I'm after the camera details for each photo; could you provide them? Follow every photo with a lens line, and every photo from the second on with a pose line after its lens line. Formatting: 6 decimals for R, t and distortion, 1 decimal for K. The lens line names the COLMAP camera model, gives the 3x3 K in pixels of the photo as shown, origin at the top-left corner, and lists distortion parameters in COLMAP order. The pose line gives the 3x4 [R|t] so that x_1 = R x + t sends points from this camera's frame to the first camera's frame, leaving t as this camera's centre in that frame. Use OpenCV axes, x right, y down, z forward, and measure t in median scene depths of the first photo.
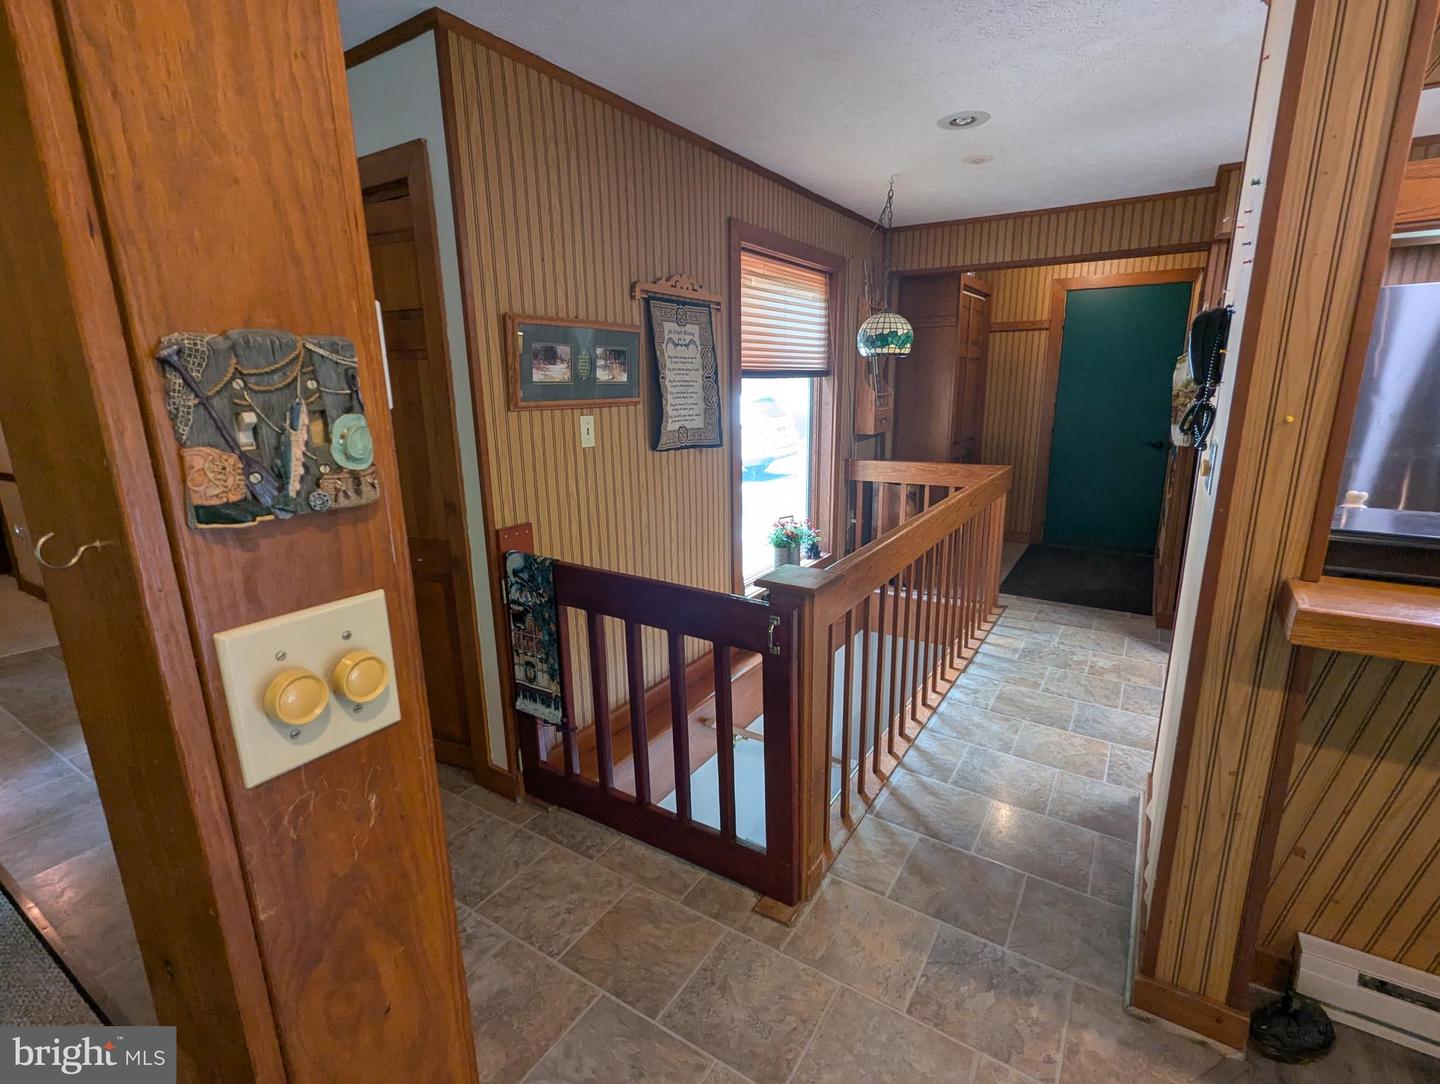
lens RADIAL K [[682.6, 0, 720.8], [0, 682.6, 543.5], [0, 0, 1]] dist [0.000226, 0.000263]
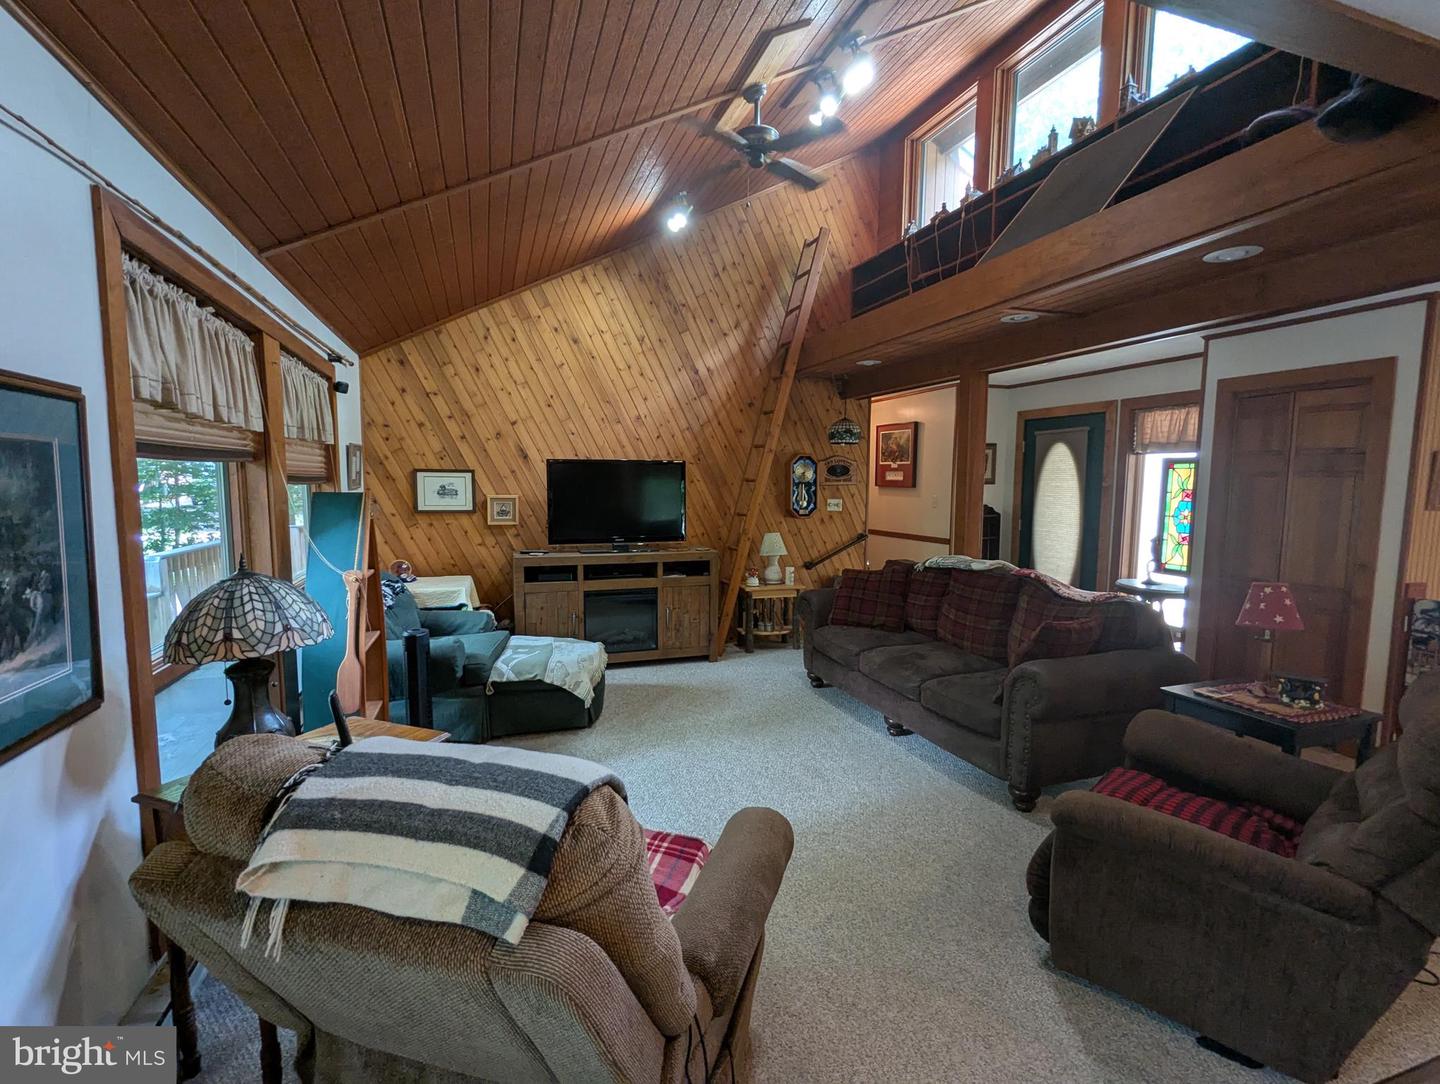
lens RADIAL K [[682.6, 0, 717.5], [0, 682.6, 544.3], [0, 0, 1]] dist [0.000226, 0.000263]
pose [[0.779642, 0.084147, -0.620547, -0.589962], [-0.168121, 0.982678, -0.077972, 0.277663], [0.603237, 0.165117, 0.780283, -1.188882]]
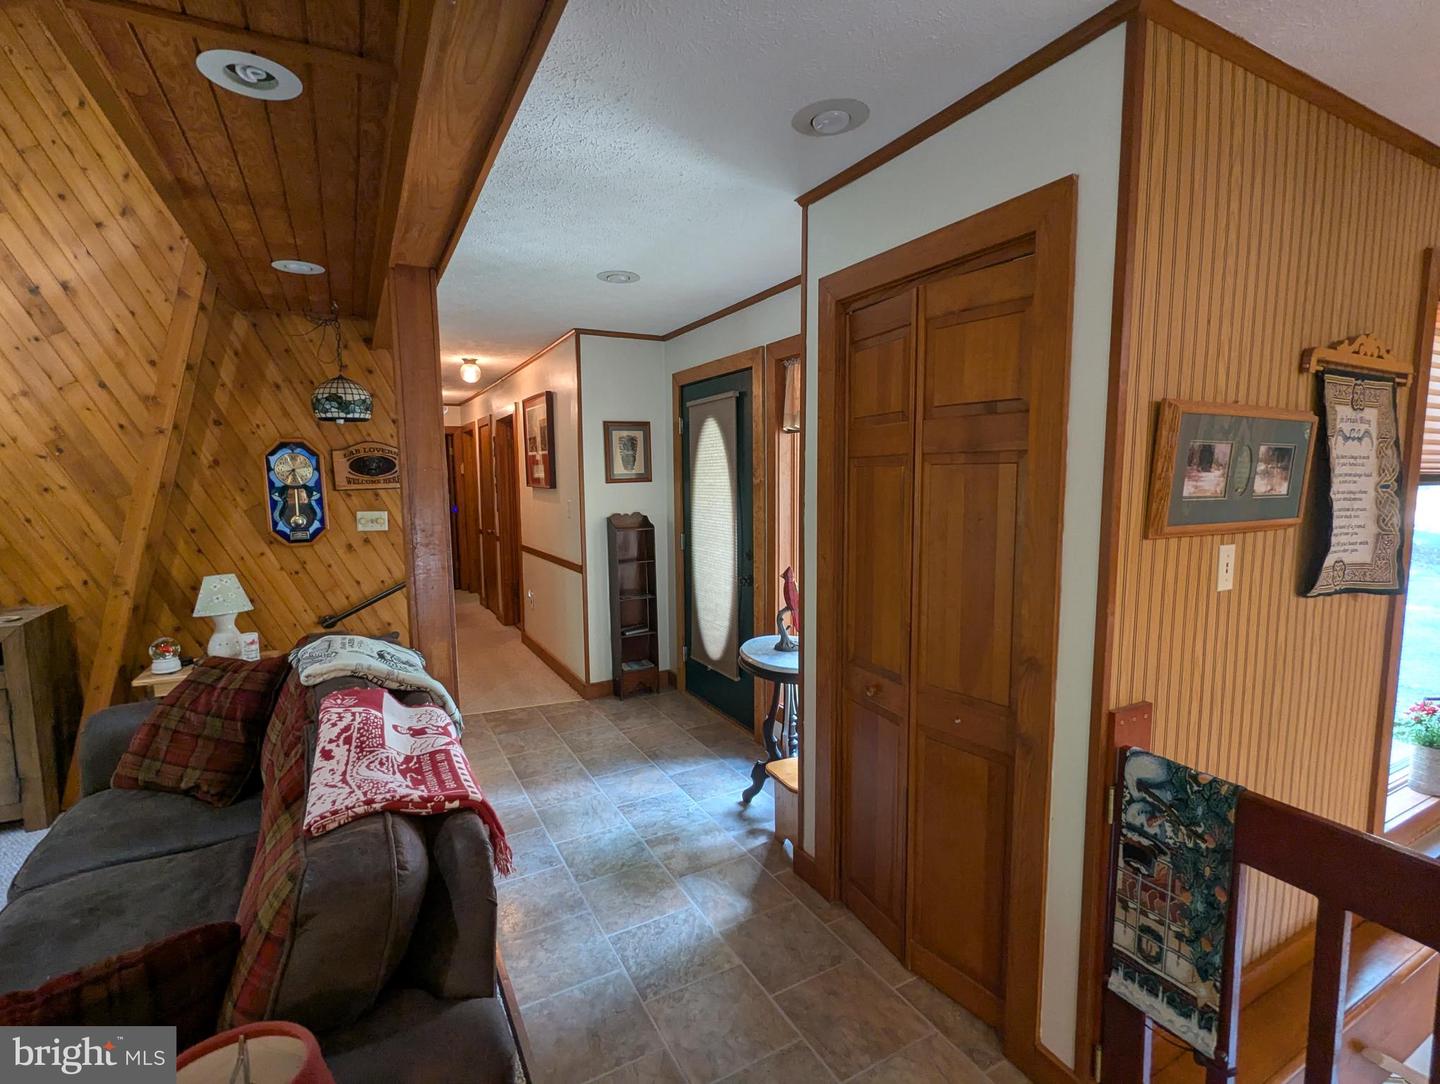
lens RADIAL K [[682.6, 0, 721.1], [0, 682.6, 544.0], [0, 0, 1]] dist [0.000226, 0.000263]
pose [[0.874649, 0.059847, -0.481049, -0.345265], [-0.119805, 0.988253, -0.094883, -0.072668], [0.469719, 0.140621, 0.871544, 0.205725]]
